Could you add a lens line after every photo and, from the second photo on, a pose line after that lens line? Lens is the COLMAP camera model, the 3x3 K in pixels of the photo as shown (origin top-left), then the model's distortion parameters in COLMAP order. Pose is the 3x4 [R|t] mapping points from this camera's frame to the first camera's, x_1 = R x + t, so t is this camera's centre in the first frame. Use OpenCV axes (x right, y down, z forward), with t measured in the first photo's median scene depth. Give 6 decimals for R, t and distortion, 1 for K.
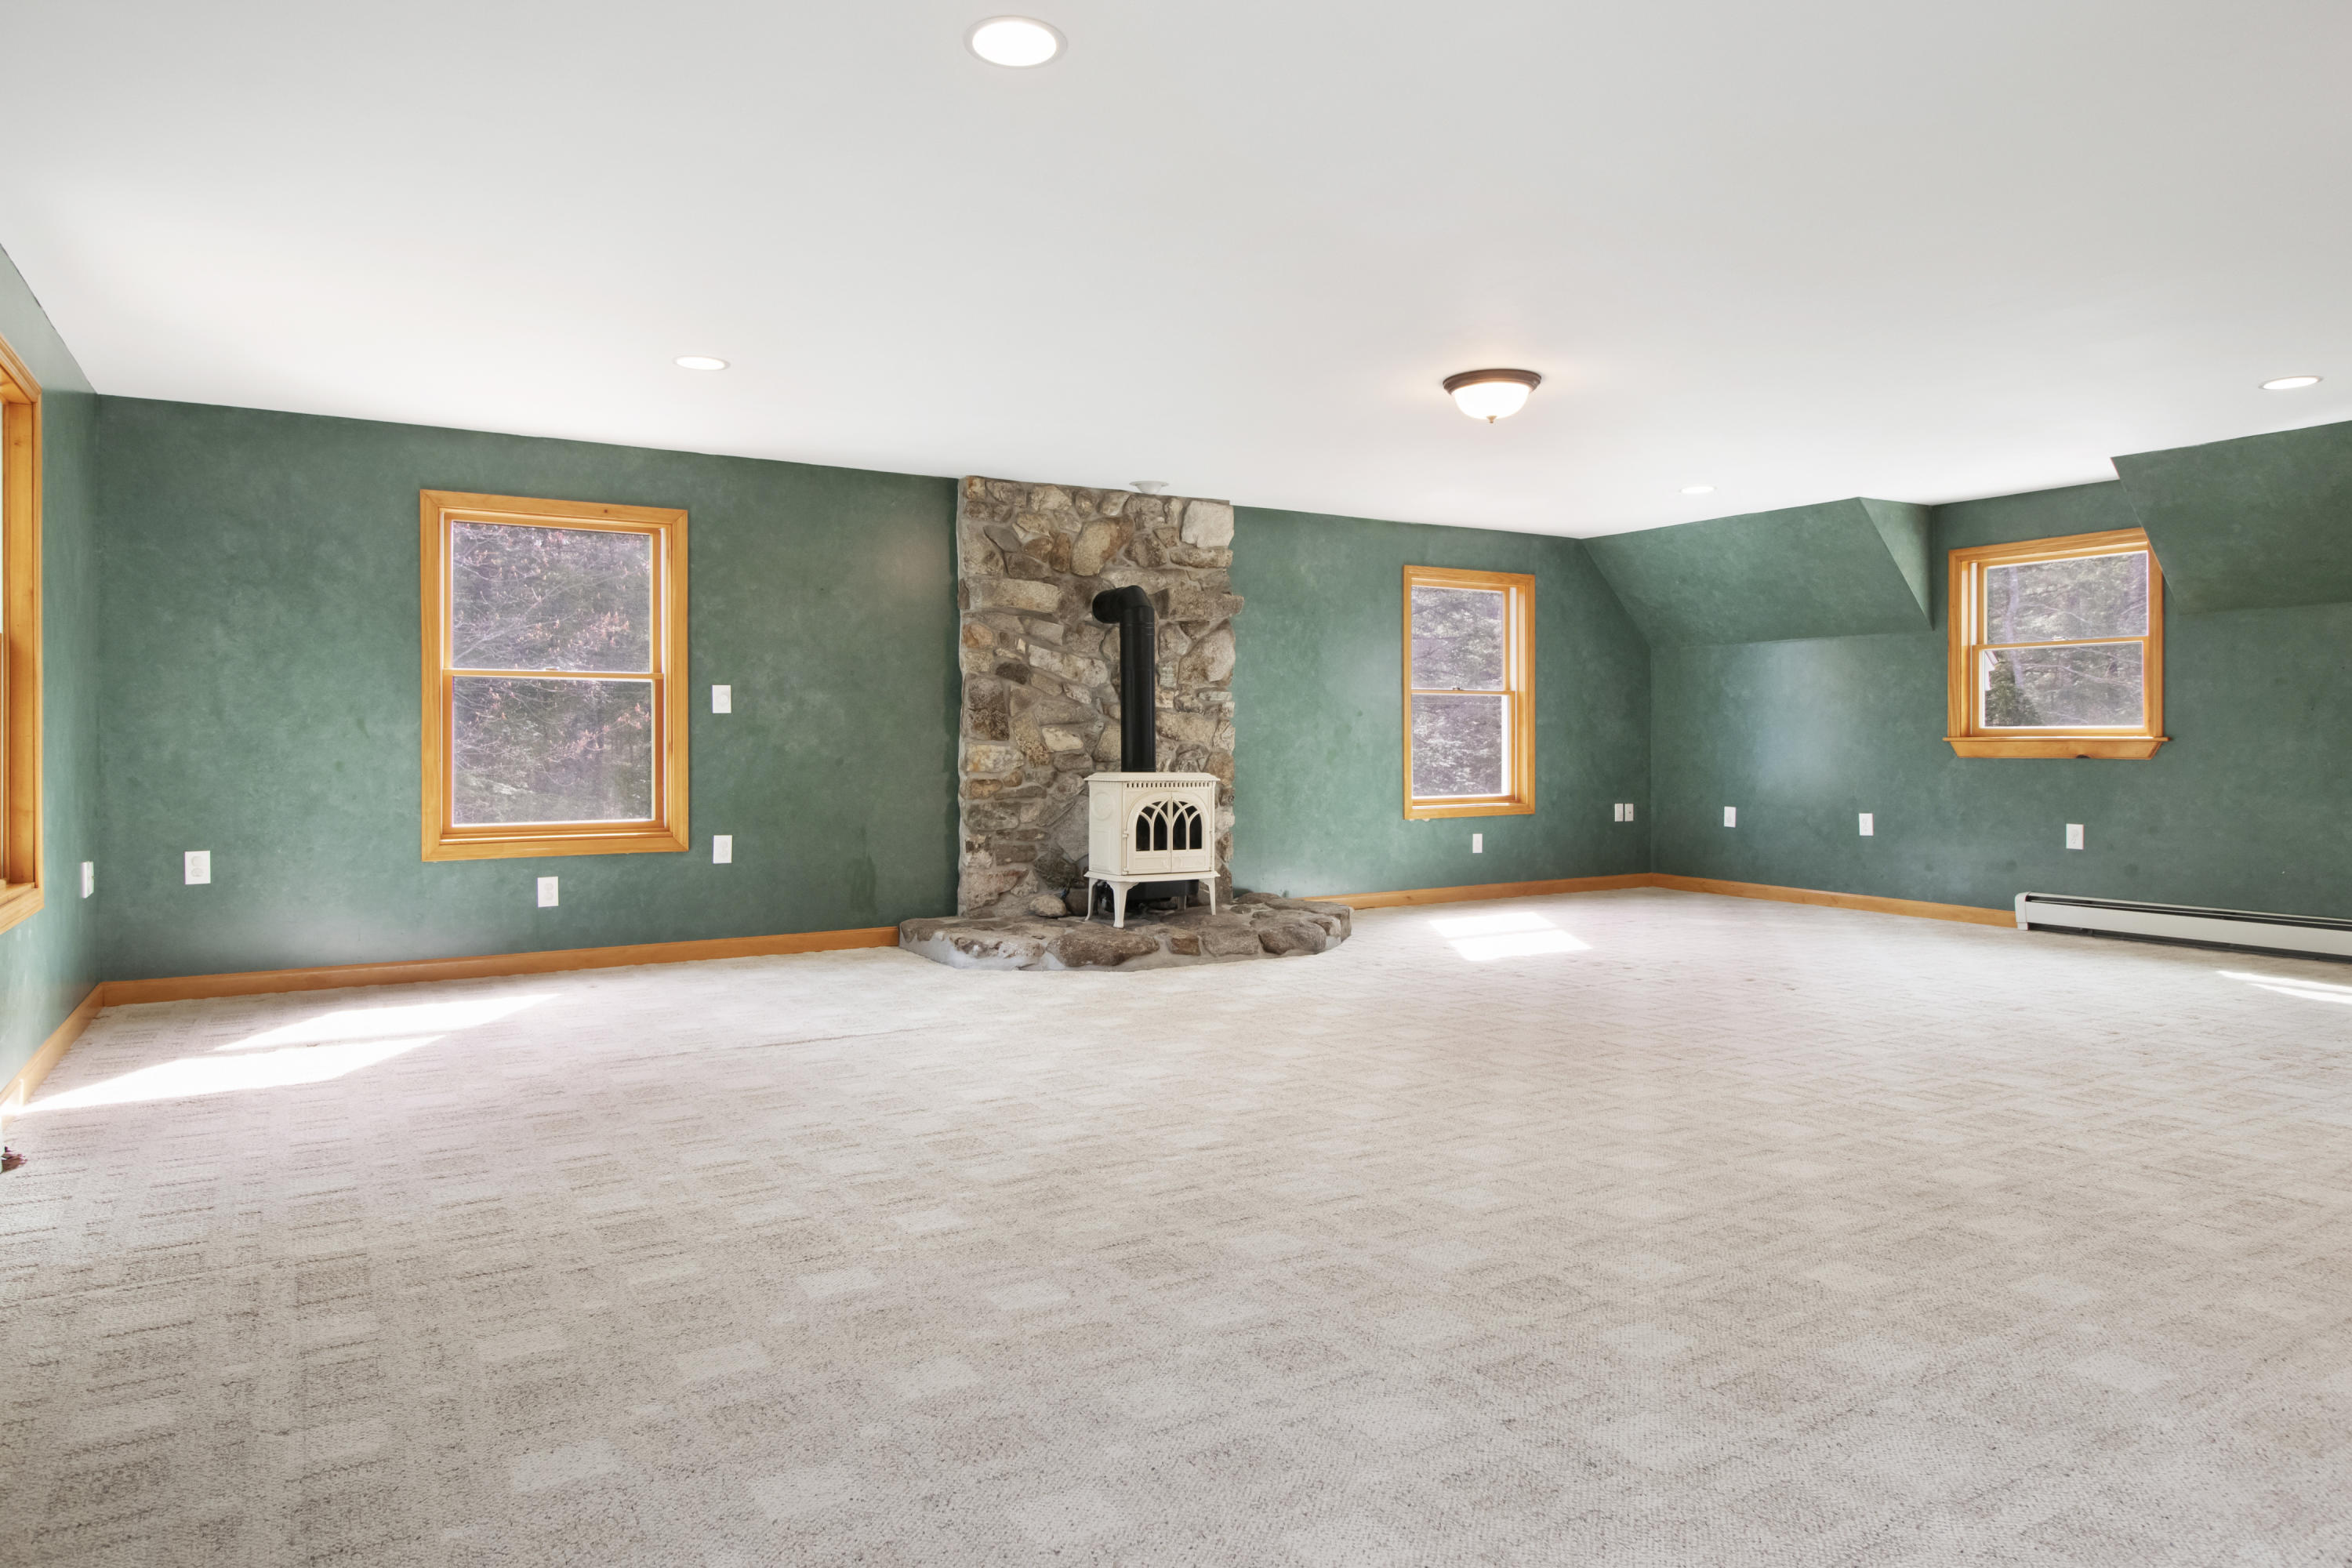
lens RADIAL K [[1426.3, 0, 1176.0], [0, 1426.3, 784.0], [0, 0, 1]] dist [-0.000762, -0.000937]
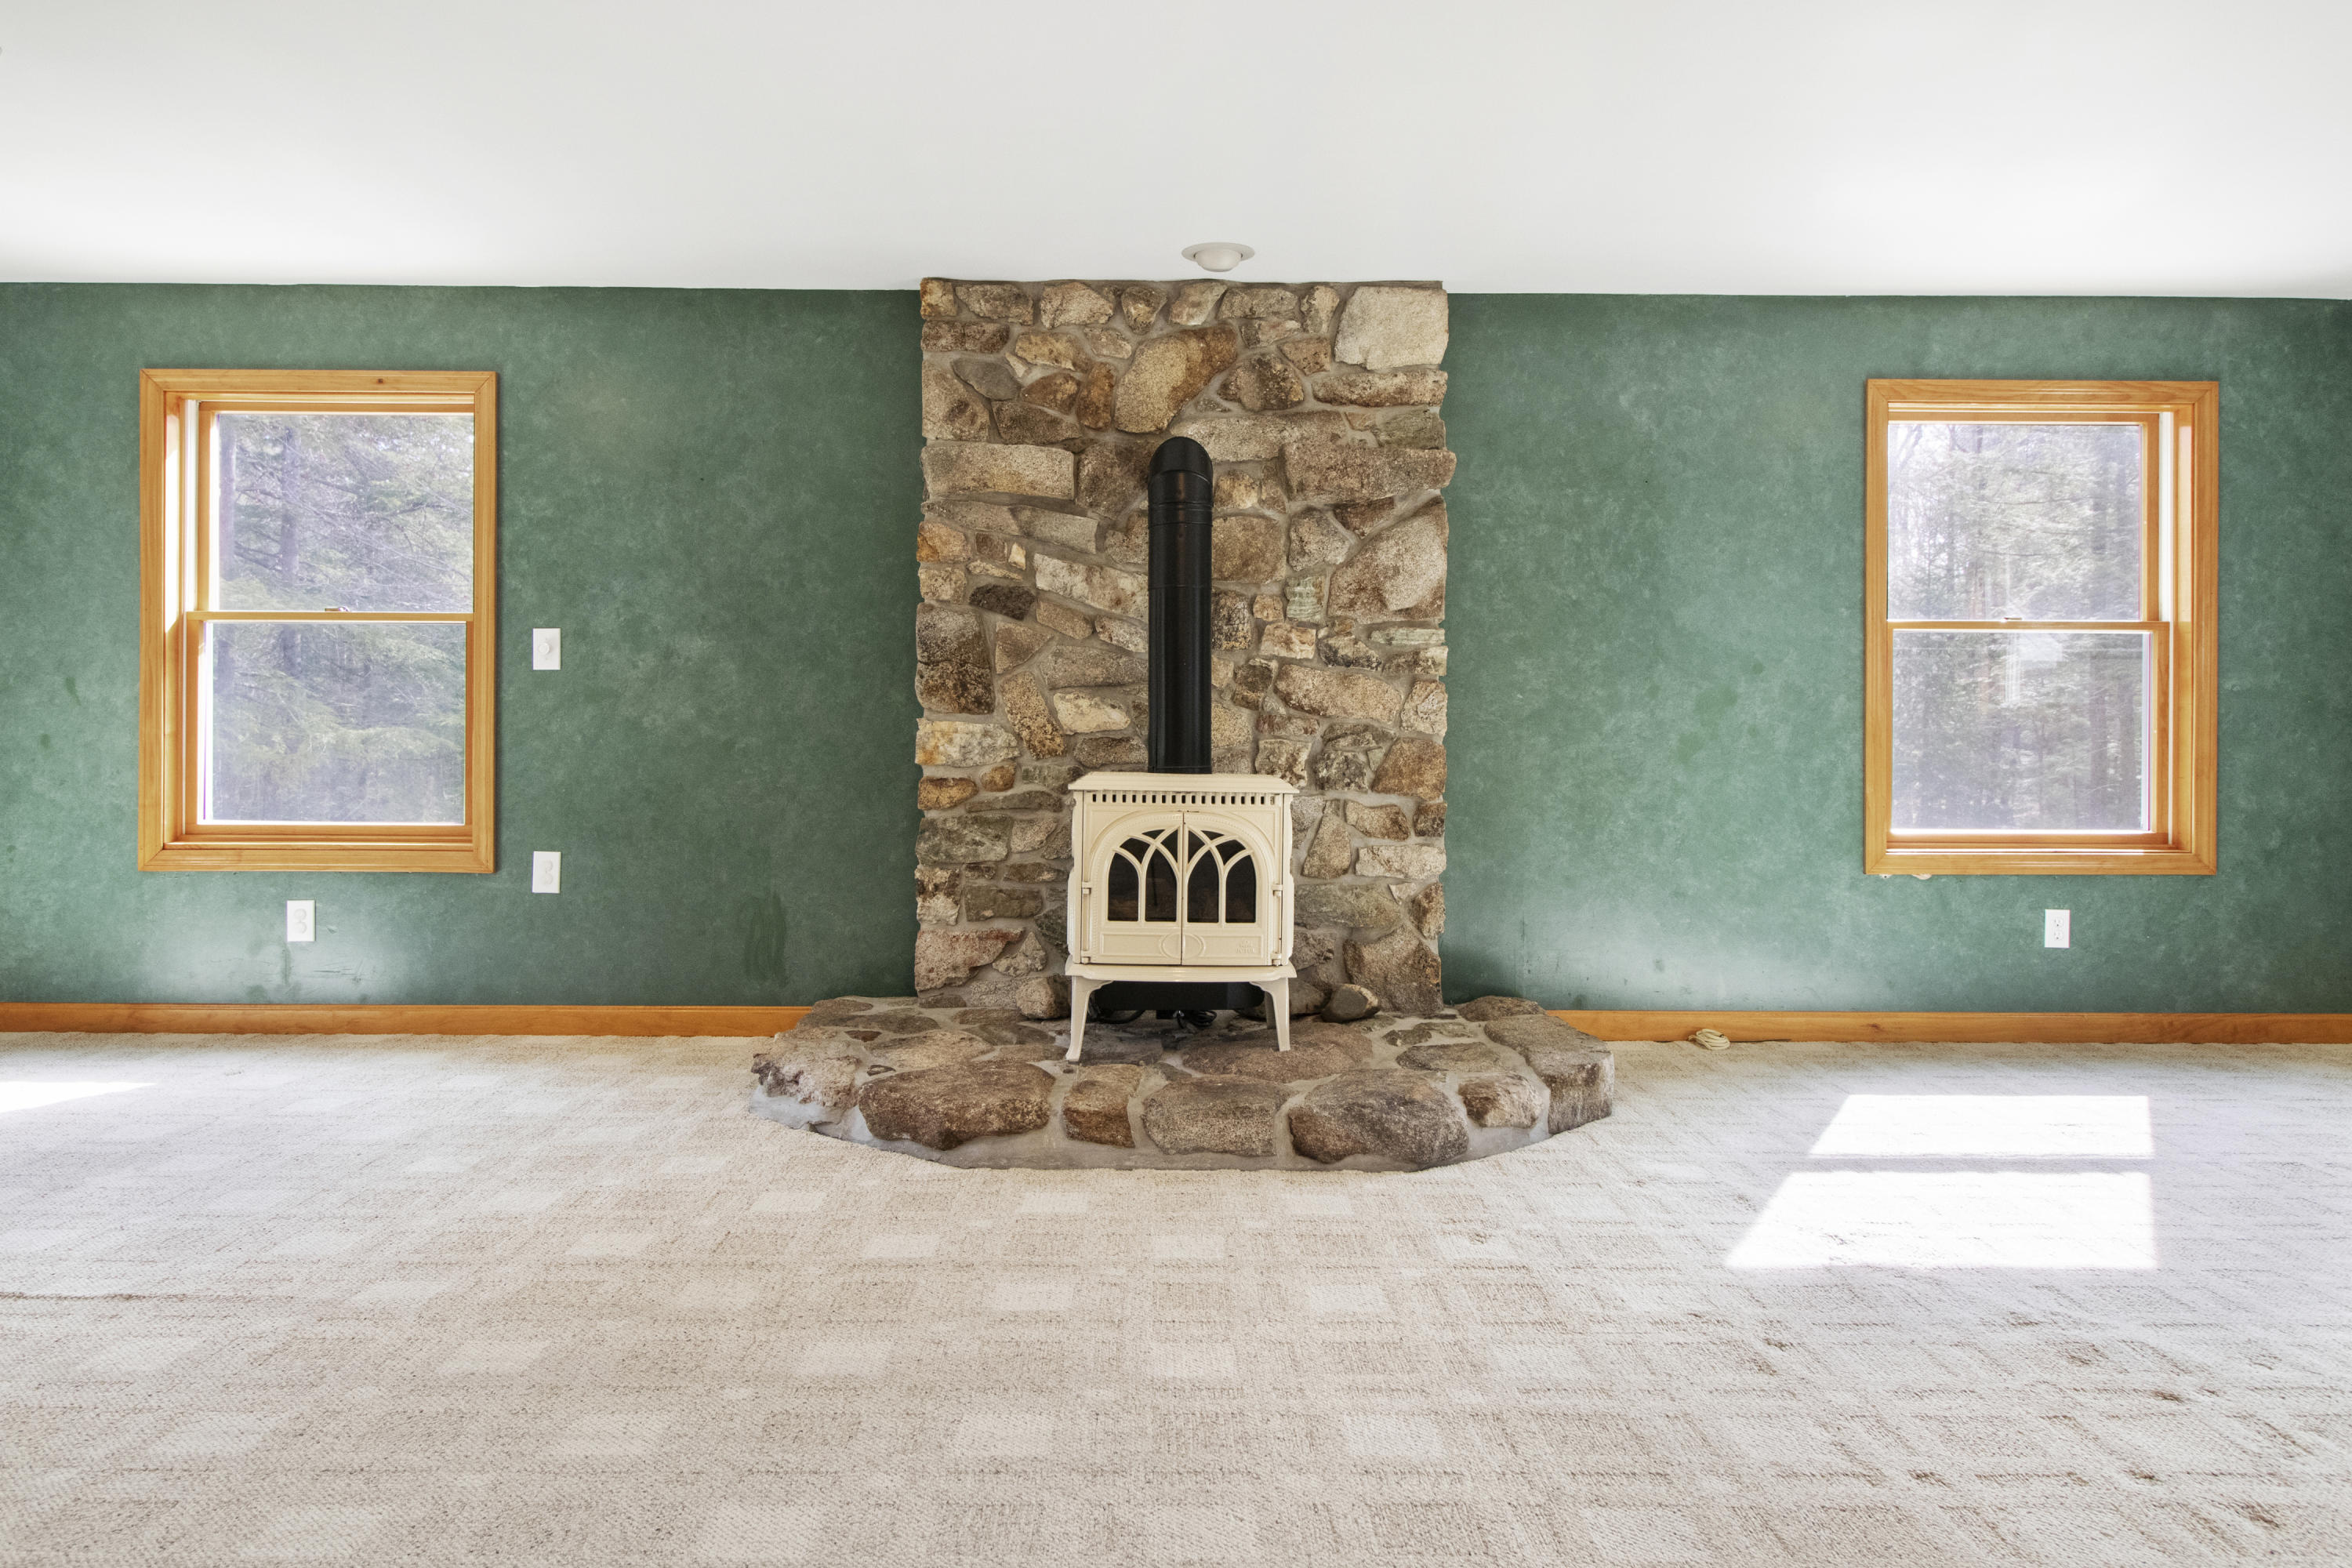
lens RADIAL K [[1421.7, 0, 1172.7], [0, 1421.7, 737.1], [0, 0, 1]] dist [0.003530, -0.005298]
pose [[0.857677, 0.014691, -0.513979, 0.254522], [-0.023197, 0.999680, -0.010135, -0.016446], [0.513665, 0.020615, 0.857743, 0.524305]]
